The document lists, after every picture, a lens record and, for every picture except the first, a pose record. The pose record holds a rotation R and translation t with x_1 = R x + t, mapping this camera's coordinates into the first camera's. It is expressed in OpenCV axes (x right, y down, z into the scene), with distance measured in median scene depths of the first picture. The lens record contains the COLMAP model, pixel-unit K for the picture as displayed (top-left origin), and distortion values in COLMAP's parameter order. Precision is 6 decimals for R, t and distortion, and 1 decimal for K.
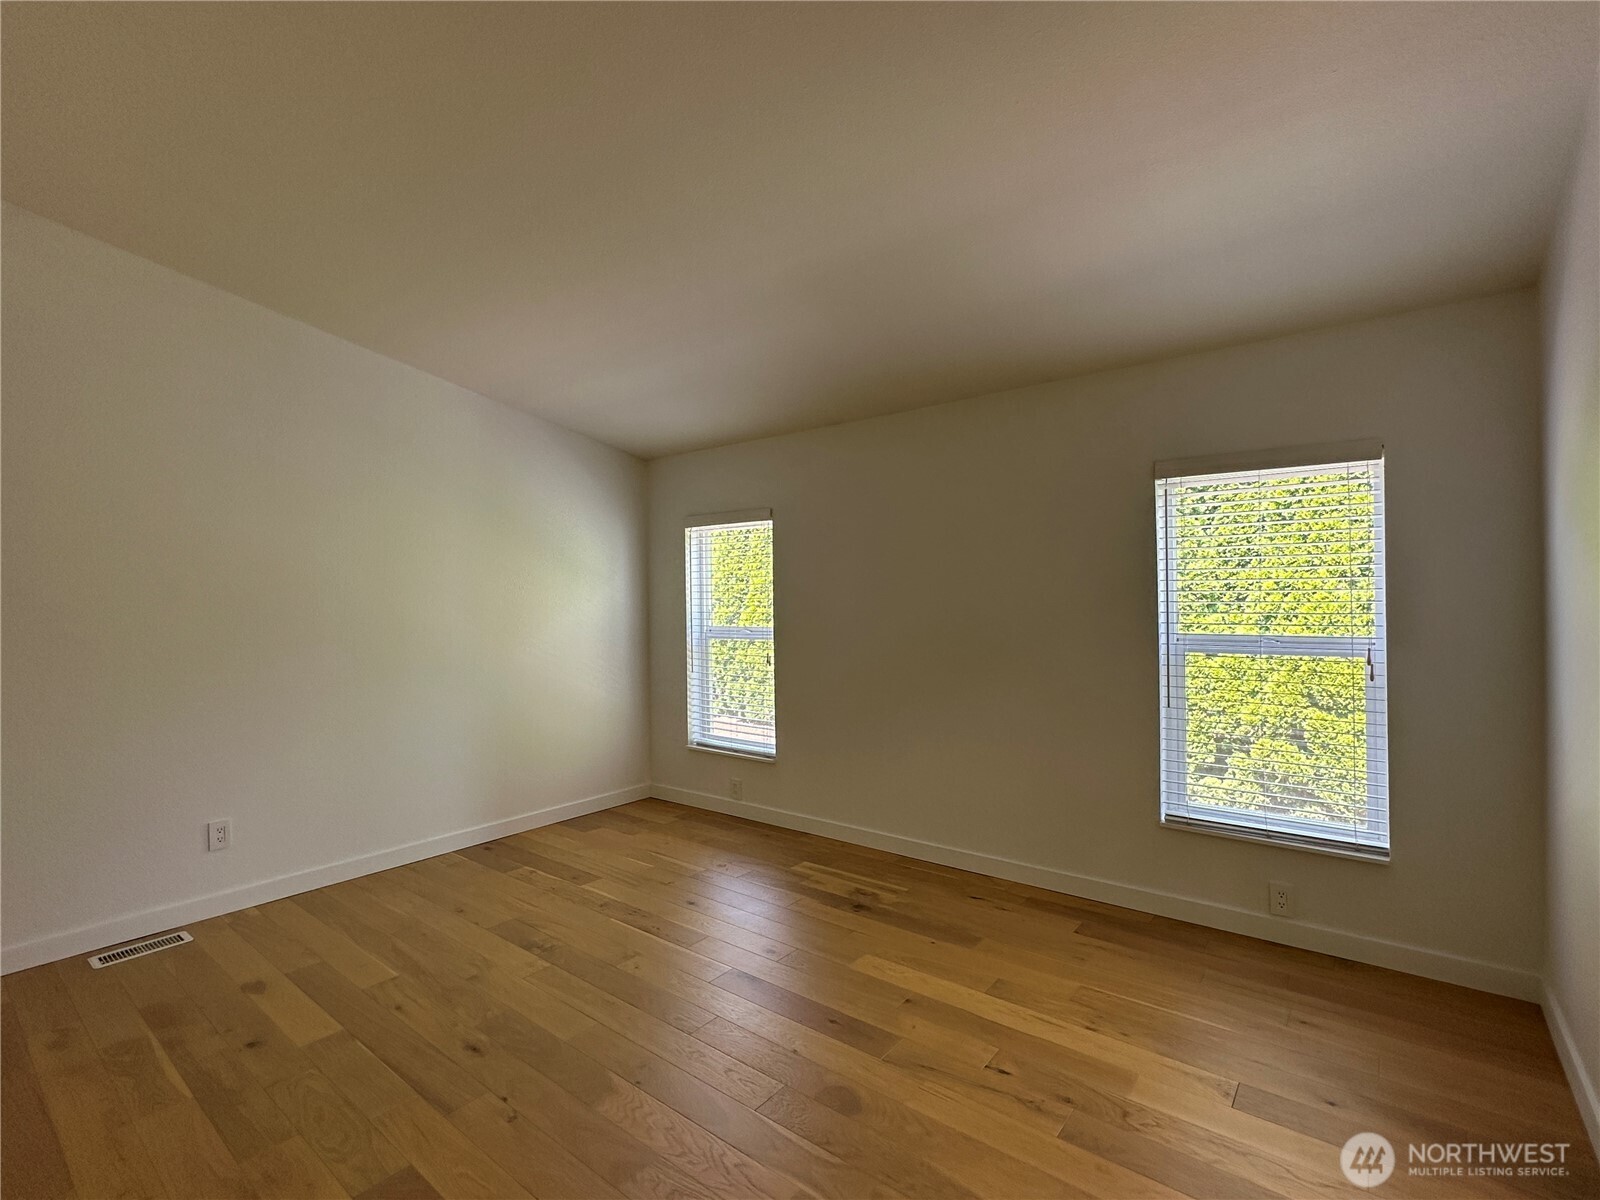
lens RADIAL K [[738.4, 0, 797.2], [0, 738.4, 599.4], [0, 0, 1]] dist [-0.005048, 0.002460]
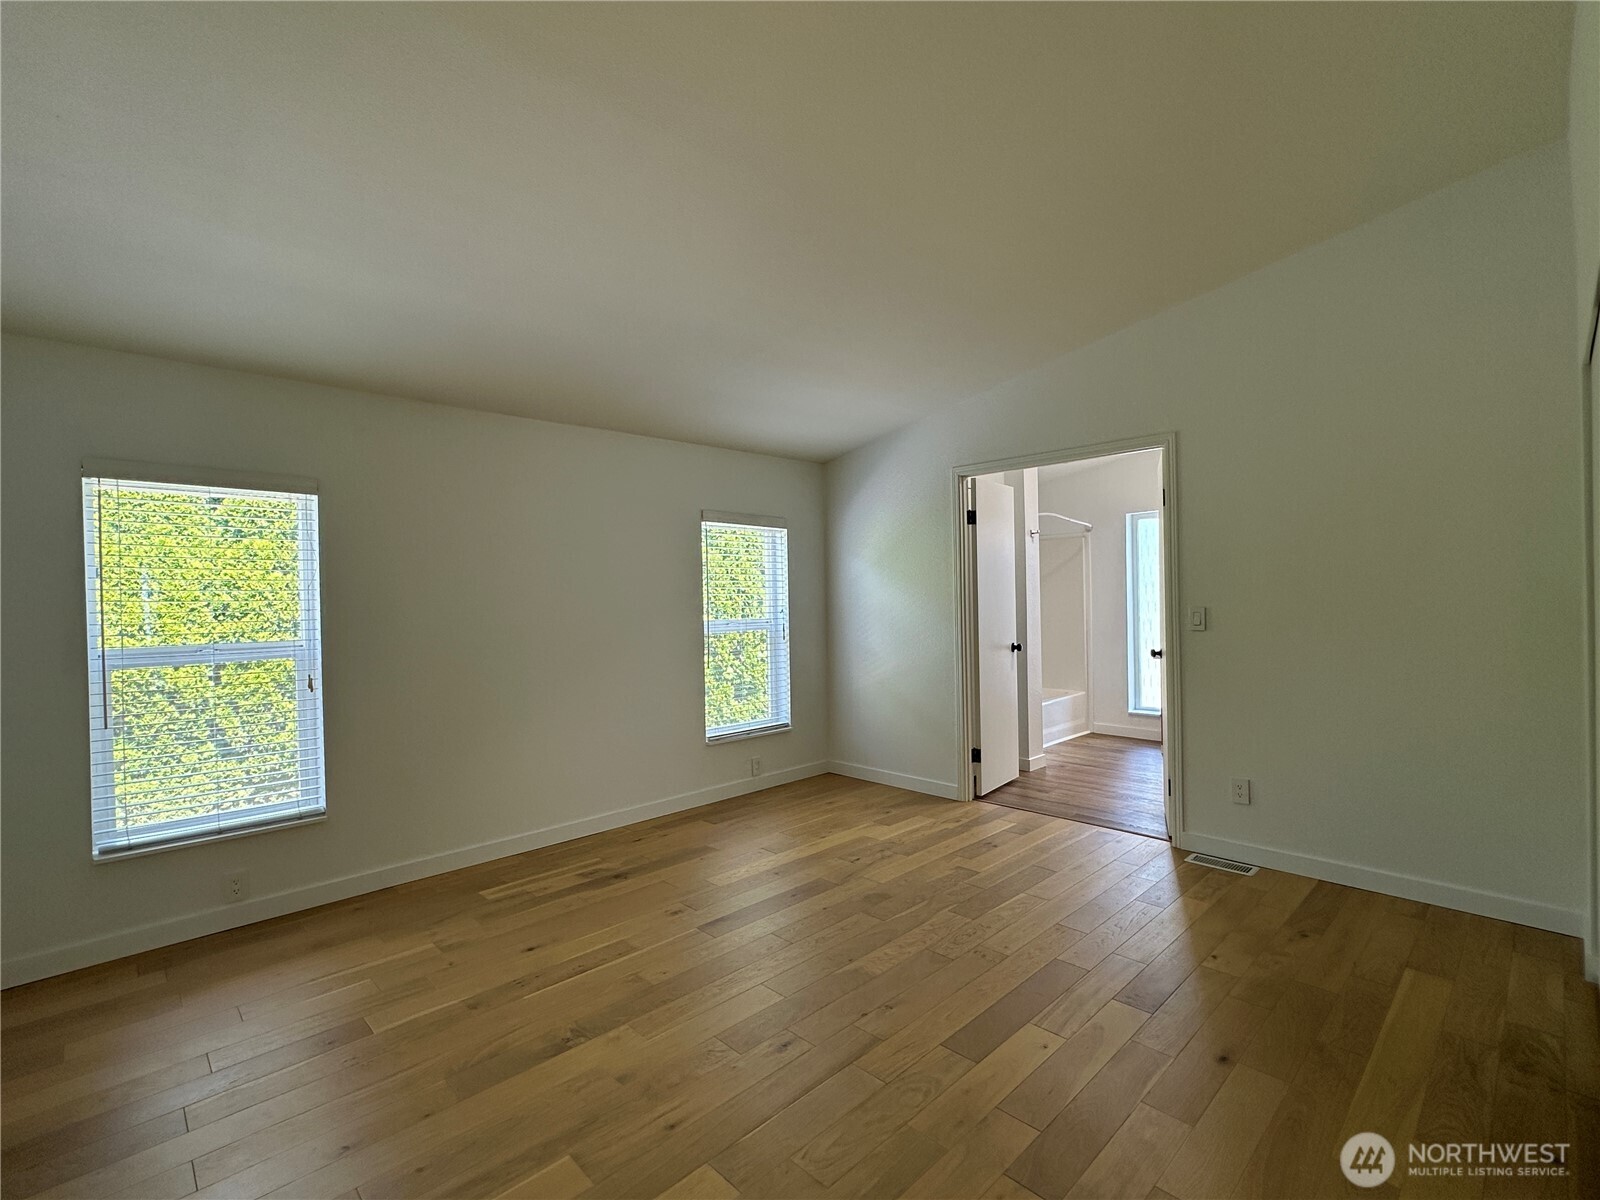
lens RADIAL K [[738.4, 0, 796.8], [0, 738.4, 597.3], [0, 0, 1]] dist [-0.005048, 0.002460]
pose [[0.125587, 0.010570, 0.992026, -1.019551], [0.016665, 0.999780, -0.012762, 0.018787], [-0.991943, 0.018135, 0.125384, 0.611396]]
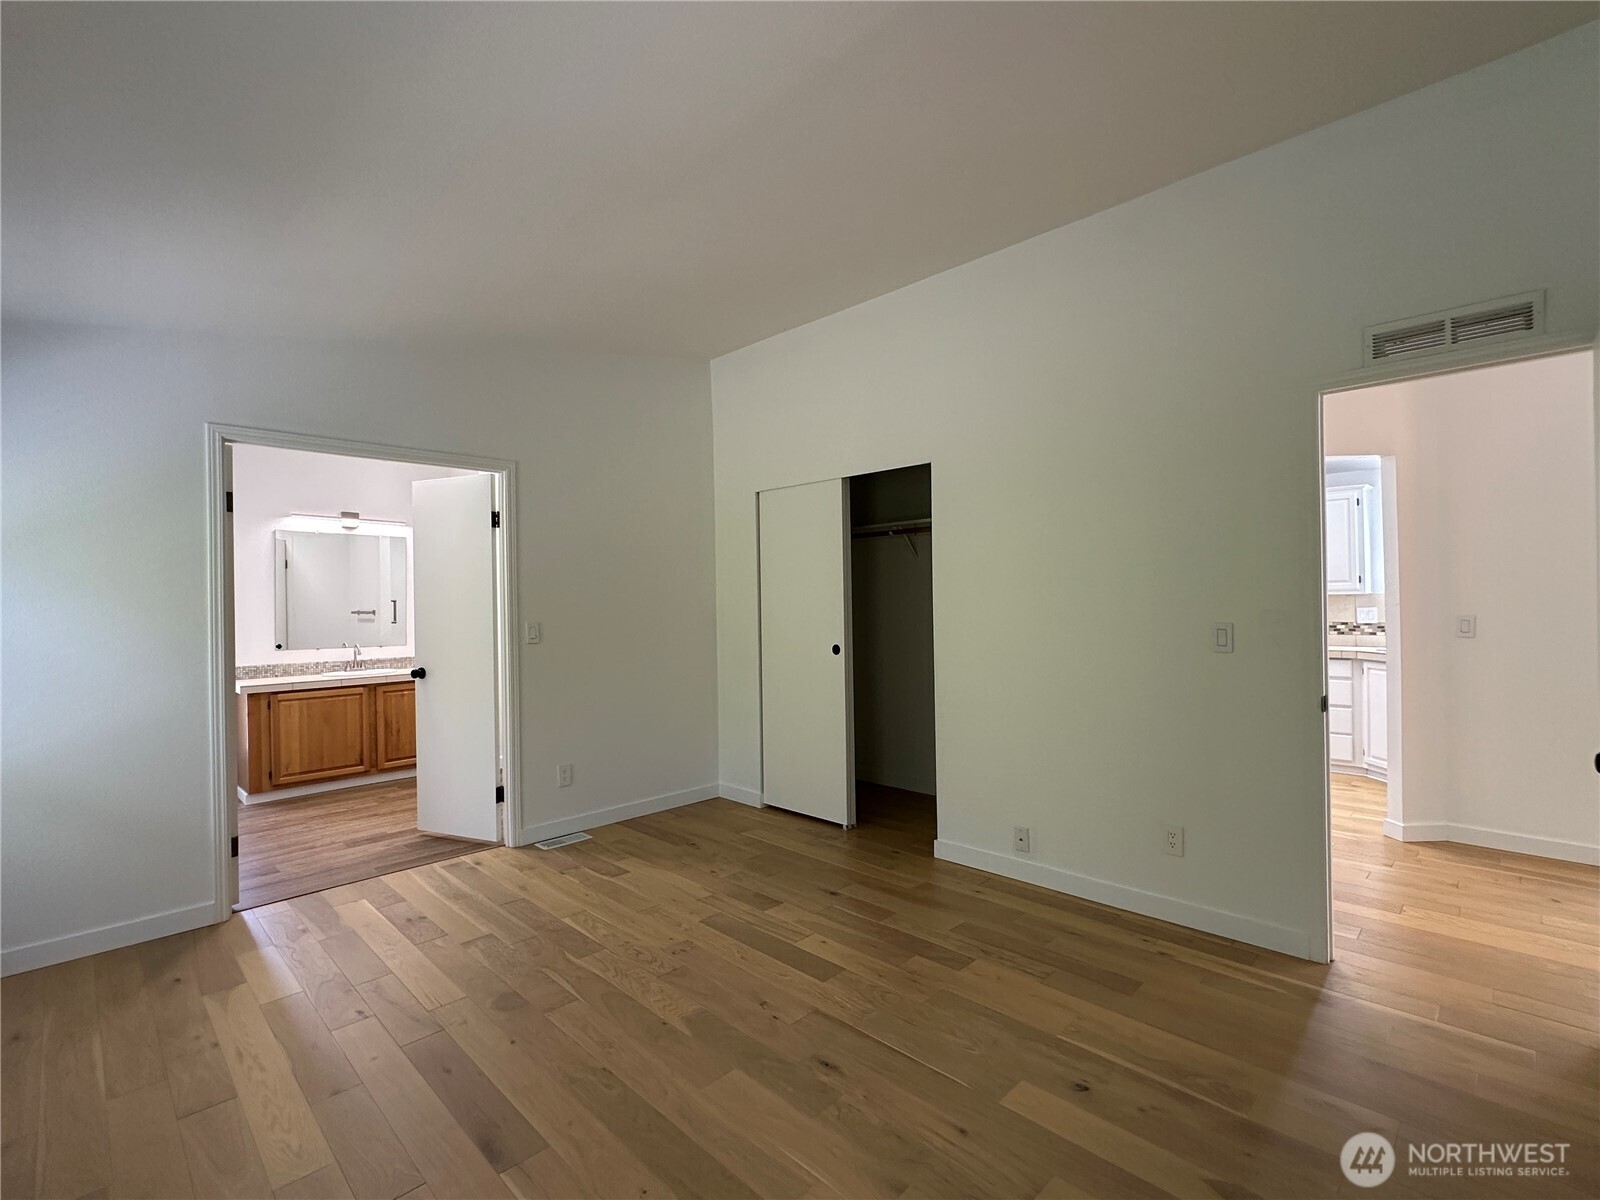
lens RADIAL K [[738.4, 0, 803.0], [0, 738.4, 601.1], [0, 0, 1]] dist [-0.005048, 0.002460]
pose [[-0.994347, 0.029625, 0.101959, -0.376111], [0.029816, 0.999555, 0.000344, 0.005710], [-0.101904, 0.003382, -0.994789, 1.403928]]
